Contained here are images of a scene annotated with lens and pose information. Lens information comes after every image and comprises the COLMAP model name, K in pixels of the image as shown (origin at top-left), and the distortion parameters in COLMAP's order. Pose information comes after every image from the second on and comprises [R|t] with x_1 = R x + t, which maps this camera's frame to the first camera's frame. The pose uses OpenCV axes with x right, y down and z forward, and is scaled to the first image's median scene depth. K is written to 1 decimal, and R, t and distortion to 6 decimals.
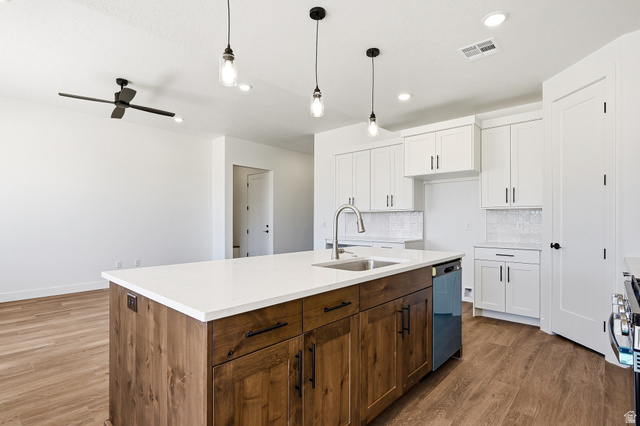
lens RADIAL K [[315.5, 0, 320.2], [0, 315.5, 221.3], [0, 0, 1]] dist [-0.001786, -0.000194]
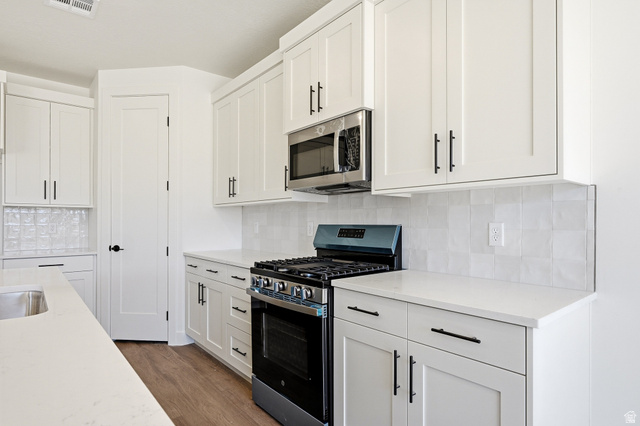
lens RADIAL K [[356.5, 0, 319.6], [0, 356.5, 221.0], [0, 0, 1]] dist [-0.000524, 0.000162]
pose [[0.141664, 0.002094, 0.989913, -0.202107], [0.001279, 0.999997, -0.002299, -0.001100], [-0.989914, 0.001592, 0.141660, 0.200558]]
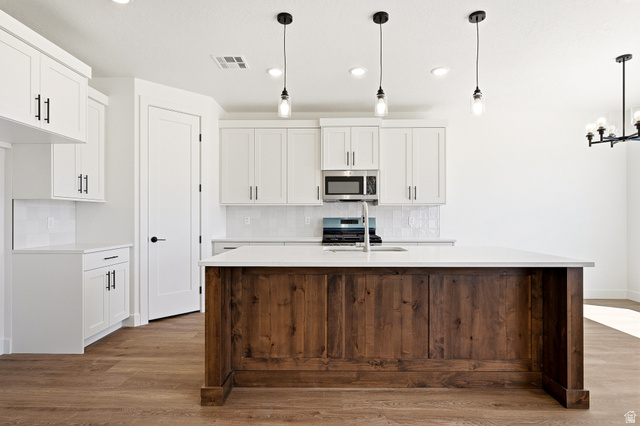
lens RADIAL K [[330.0, 0, 321.1], [0, 330.0, 216.3], [0, 0, 1]] dist [-0.002143, -0.000226]
pose [[-0.657895, 0.001634, 0.753108, -0.425145], [0.001353, 0.999999, -0.000988, -0.000224], [-0.753109, 0.000369, -0.657896, 1.130083]]
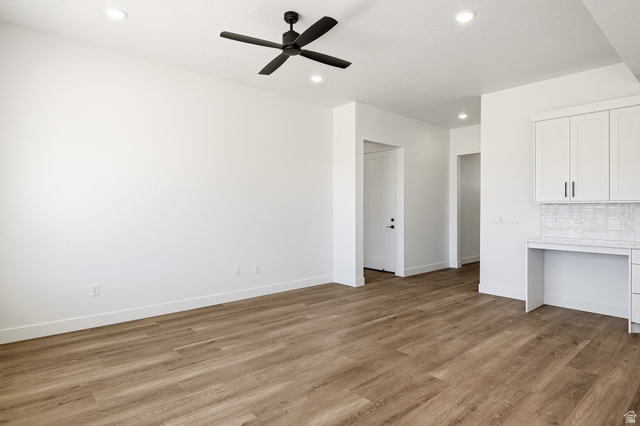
lens RADIAL K [[355.0, 0, 321.8], [0, 355.0, 209.0], [0, 0, 1]] dist [-0.002615, 0.000724]
pose [[0.993759, 0.000762, -0.111544, -0.513172], [-0.000882, 0.999999, -0.001023, -0.021629], [0.111543, 0.001115, 0.993759, 0.251728]]
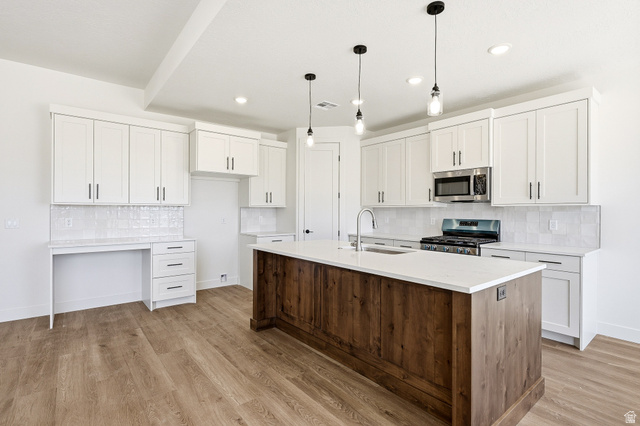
lens RADIAL K [[312.1, 0, 320.3], [0, 312.1, 211.4], [0, 0, 1]] dist [-0.002324, -0.000046]
pose [[0.156684, 0.000080, 0.987649, -0.735804], [-0.002759, 0.999996, 0.000356, -0.023152], [-0.987645, -0.002781, 0.156684, 0.580844]]
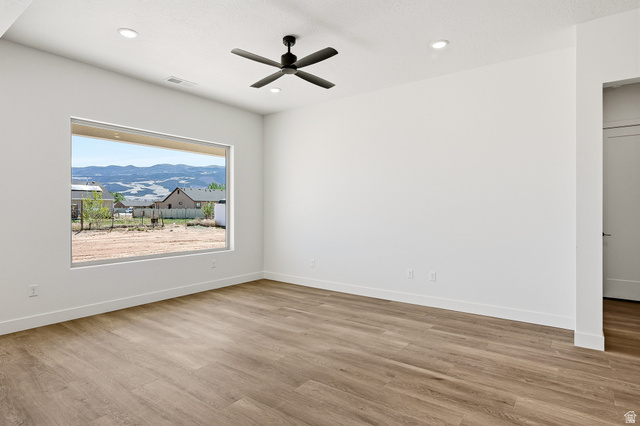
lens RADIAL K [[355.0, 0, 321.8], [0, 355.0, 209.0], [0, 0, 1]] dist [-0.002615, 0.000724]
pose [[0.093498, -0.001199, -0.995619, 0.272742], [-0.002842, 0.999995, -0.001471, -0.023161], [0.995615, 0.002967, 0.093494, 1.074043]]
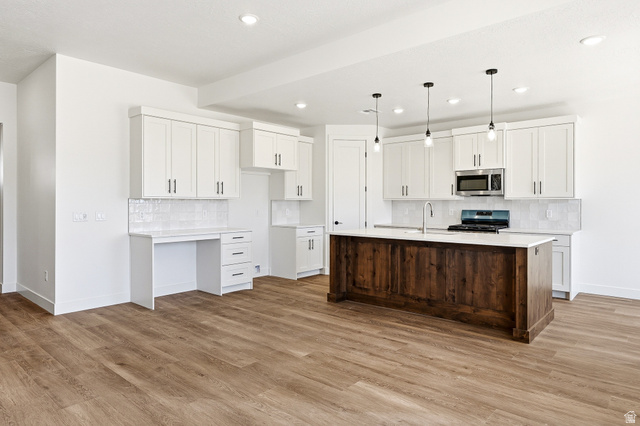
lens RADIAL K [[396.3, 0, 320.8], [0, 396.3, 206.0], [0, 0, 1]] dist [-0.002552, -0.000503]
pose [[-0.017632, -0.005812, 0.999828, -1.250455], [0.000605, 0.999983, 0.005824, -0.023899], [-0.999844, 0.000708, -0.017628, 0.966663]]
